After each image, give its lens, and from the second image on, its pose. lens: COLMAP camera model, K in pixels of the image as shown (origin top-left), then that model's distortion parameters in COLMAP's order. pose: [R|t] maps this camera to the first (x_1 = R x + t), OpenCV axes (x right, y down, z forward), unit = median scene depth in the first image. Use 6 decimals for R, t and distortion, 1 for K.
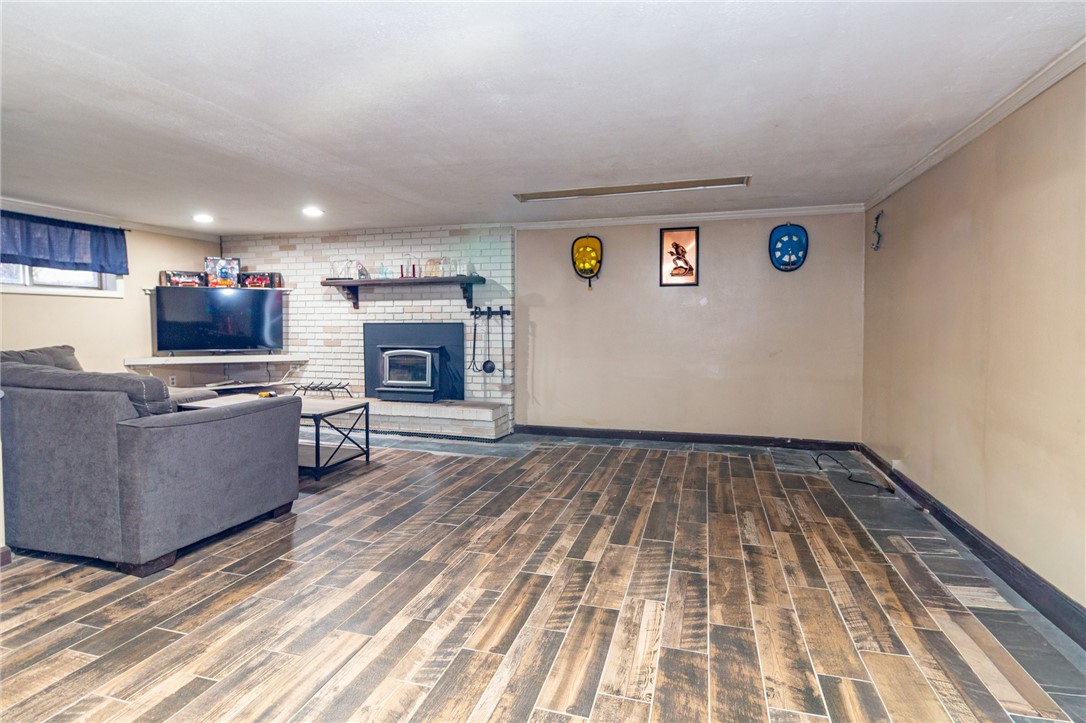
lens RADIAL K [[561.8, 0, 542.4], [0, 561.8, 345.1], [0, 0, 1]] dist [0.000655, 0.000264]
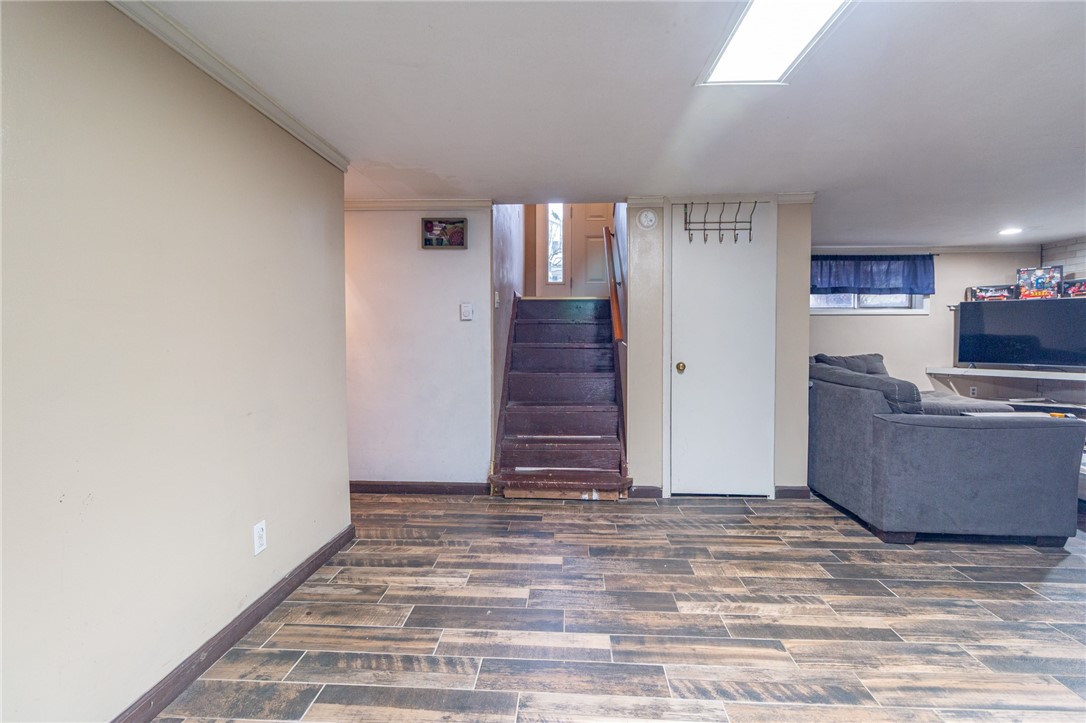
lens RADIAL K [[503.9, 0, 544.5], [0, 503.9, 351.5], [0, 0, 1]] dist [-0.001575, -0.000310]
pose [[0.230873, 0.029552, -0.972535, 0.168002], [-0.038588, 0.999030, 0.021197, -0.000226], [0.972218, 0.032634, 0.231790, 0.003492]]
